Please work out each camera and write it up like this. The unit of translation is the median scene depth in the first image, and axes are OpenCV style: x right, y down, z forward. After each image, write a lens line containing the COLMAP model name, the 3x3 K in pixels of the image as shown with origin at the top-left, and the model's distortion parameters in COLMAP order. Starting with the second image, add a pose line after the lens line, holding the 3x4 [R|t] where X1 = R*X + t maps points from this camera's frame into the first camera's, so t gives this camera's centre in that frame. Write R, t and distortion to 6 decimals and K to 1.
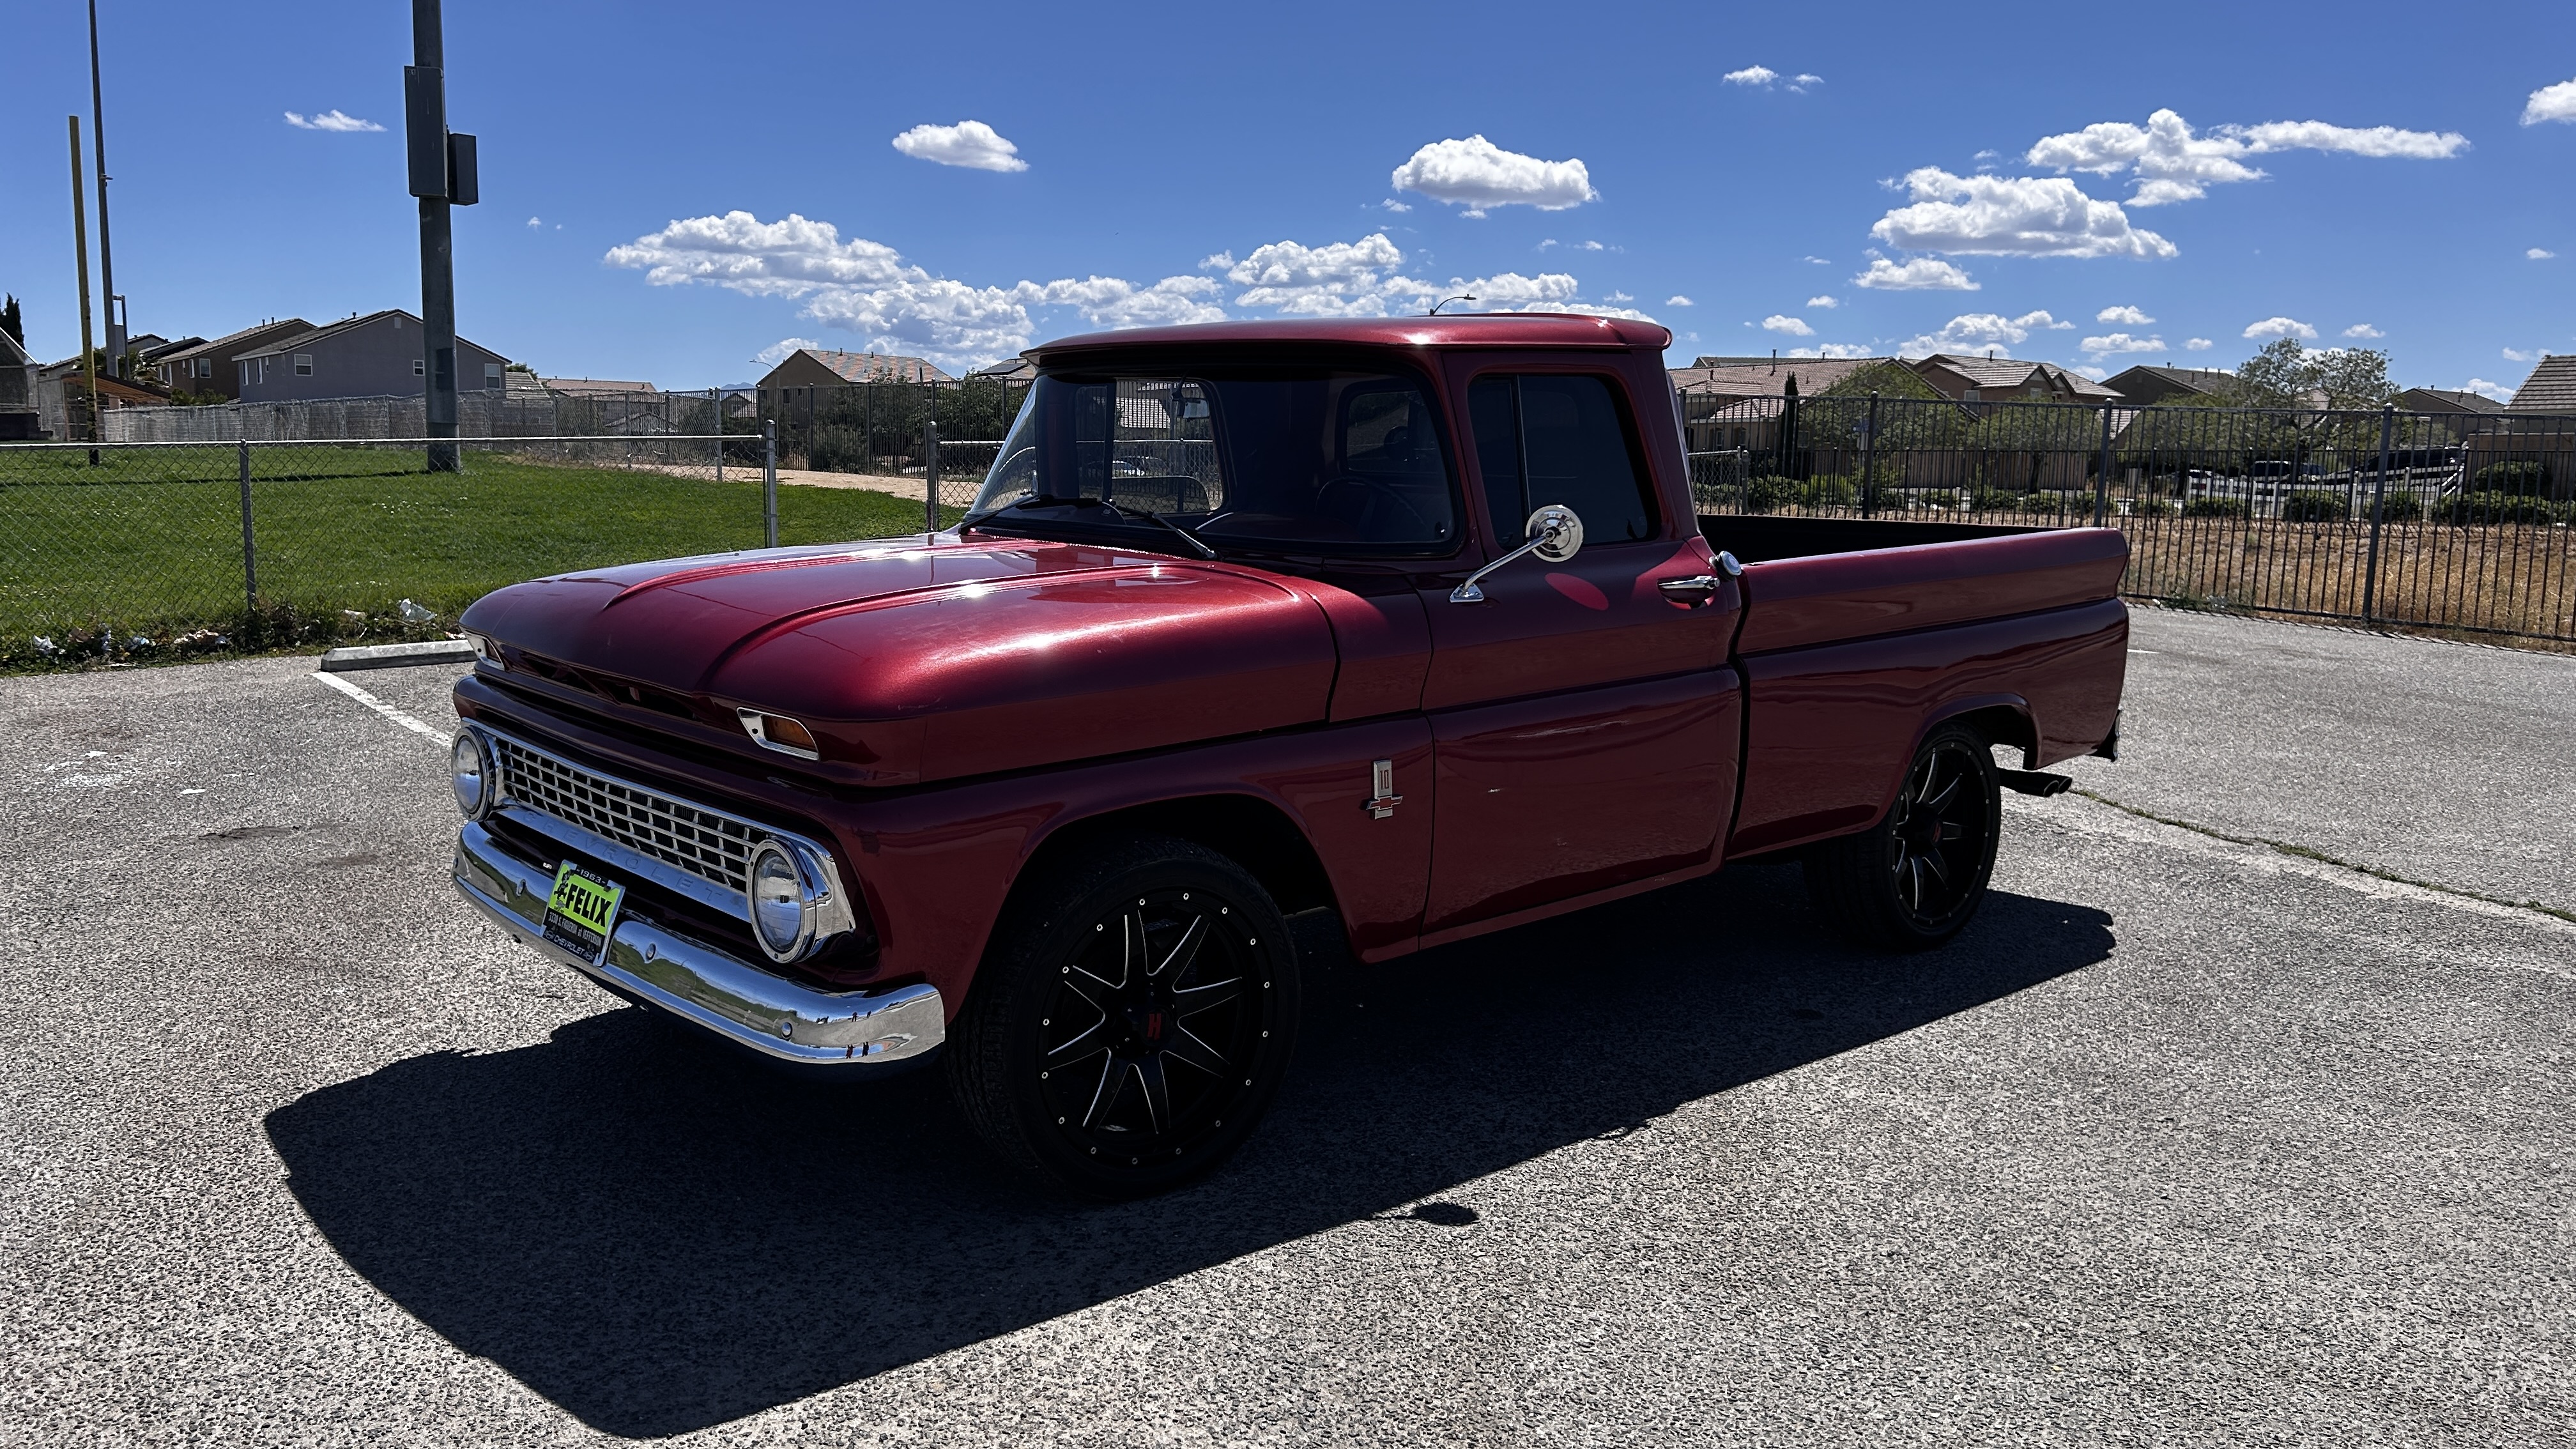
lens RADIAL K [[1974.9, 0, 1284.4], [0, 1974.9, 745.3], [0, 0, 1]] dist [0.058170, -0.035542]
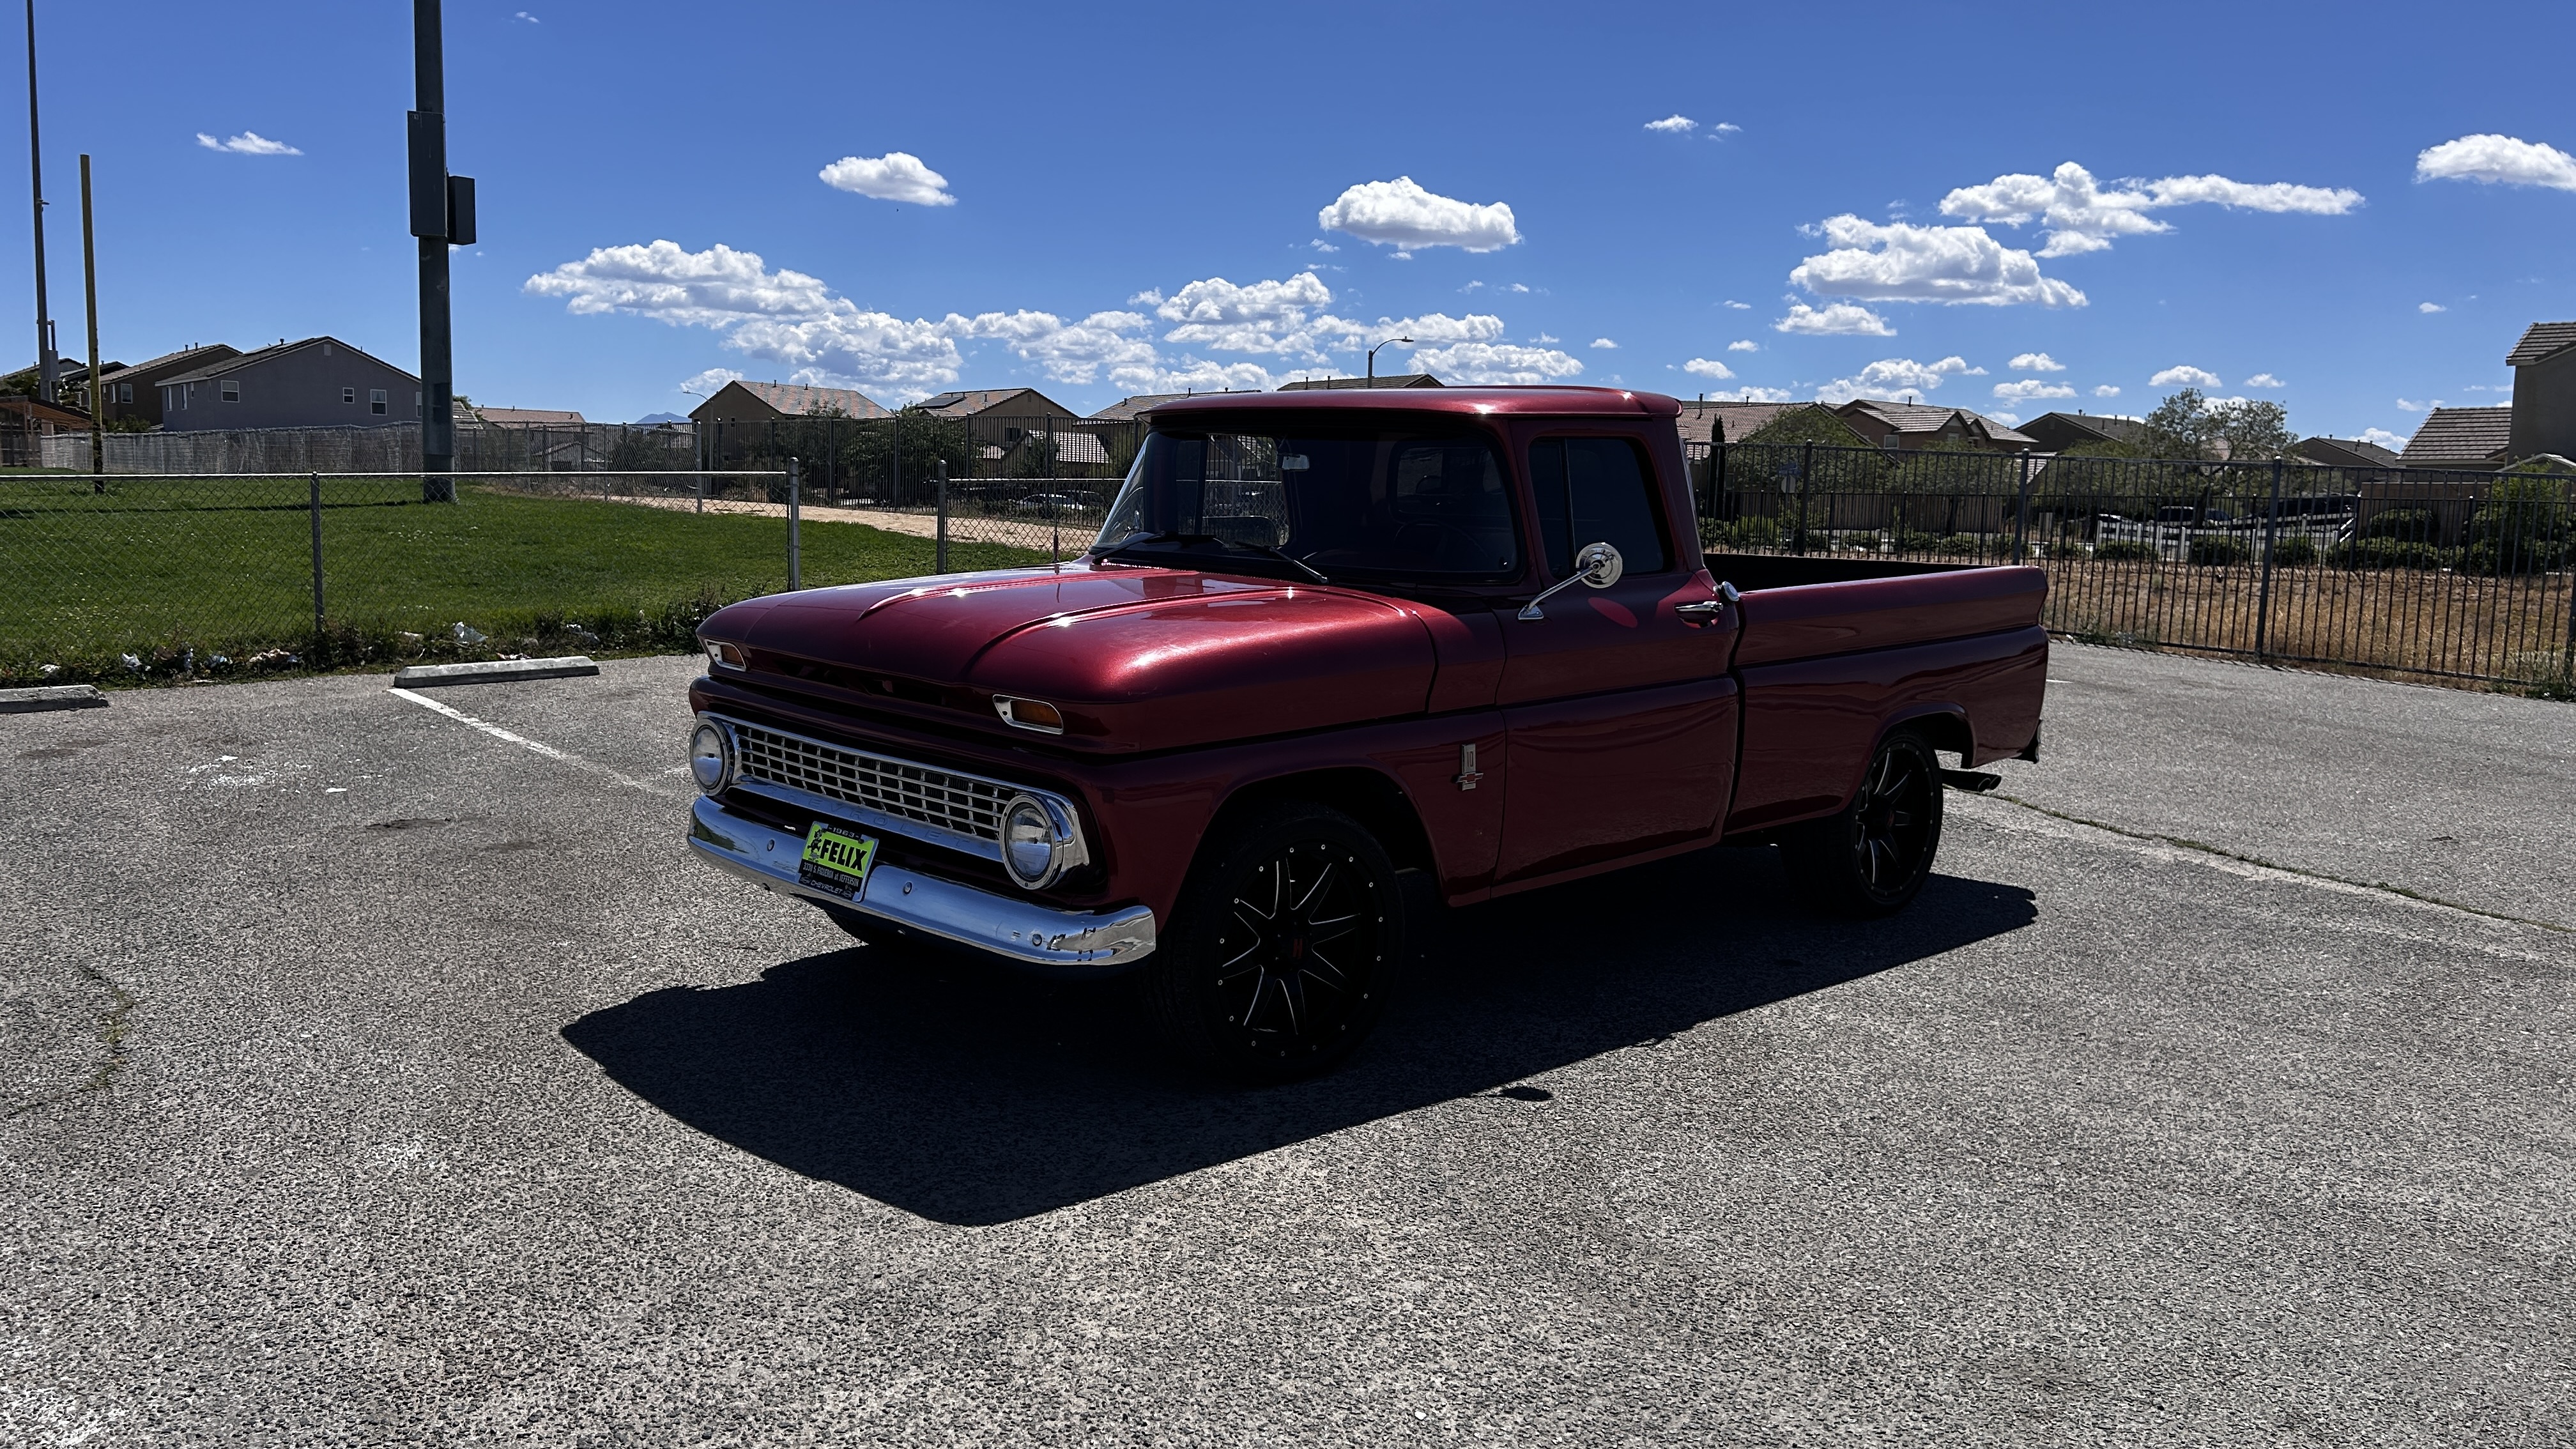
lens RADIAL K [[1974.9, 0, 1283.9], [0, 1974.9, 721.5], [0, 0, 1]] dist [0.058170, -0.035542]
pose [[0.999325, 0.004919, 0.036396, -0.096459], [-0.003847, 0.999559, -0.029457, 0.026210], [-0.036525, 0.029297, 0.998903, -0.219640]]
